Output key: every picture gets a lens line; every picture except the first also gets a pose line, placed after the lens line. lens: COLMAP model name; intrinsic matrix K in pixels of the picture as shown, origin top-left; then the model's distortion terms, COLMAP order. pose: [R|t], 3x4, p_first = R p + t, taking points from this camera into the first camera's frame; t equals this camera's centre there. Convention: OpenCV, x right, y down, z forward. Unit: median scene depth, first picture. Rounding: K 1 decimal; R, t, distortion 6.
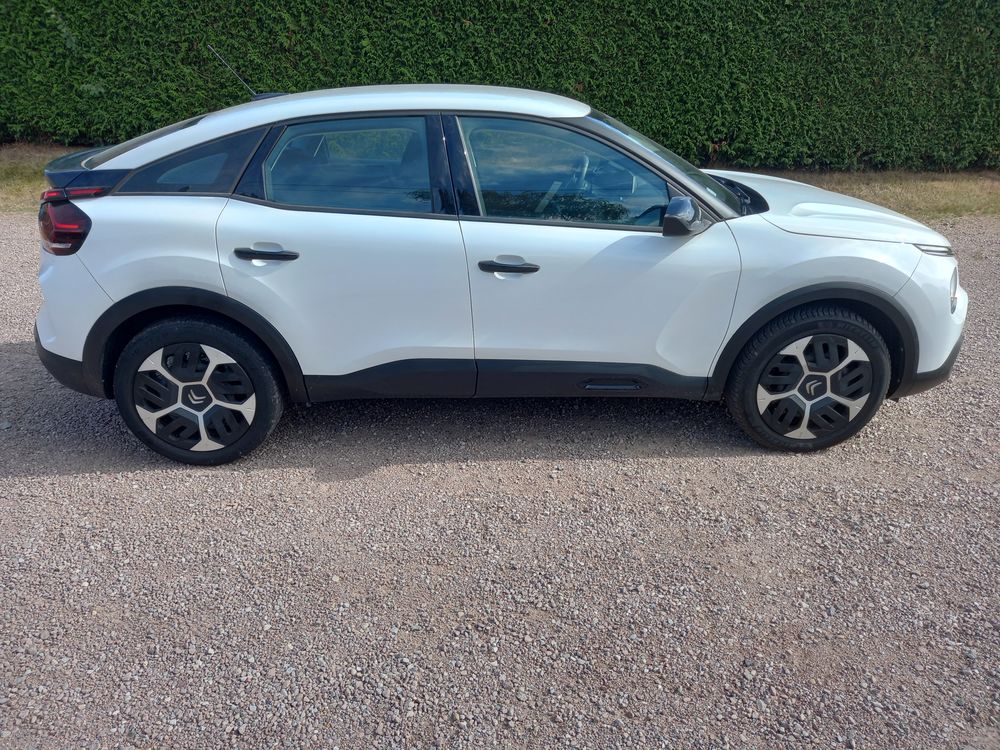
lens RADIAL K [[723.8, 0, 488.3], [0, 723.8, 375.9], [0, 0, 1]] dist [0.039470, -0.022951]
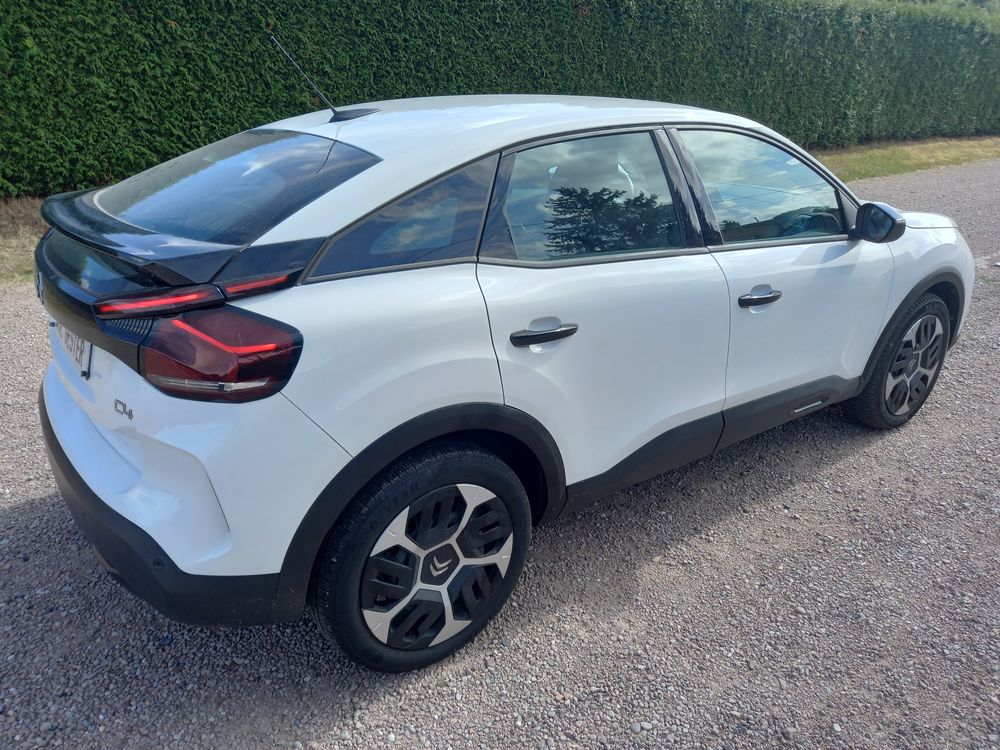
lens RADIAL K [[723.8, 0, 488.3], [0, 723.8, 375.9], [0, 0, 1]] dist [0.039470, -0.022951]
pose [[0.828699, -0.205974, 0.520416, -0.661105], [0.215326, 0.975584, 0.043244, -0.154881], [-0.516617, 0.076223, 0.852817, 0.393782]]
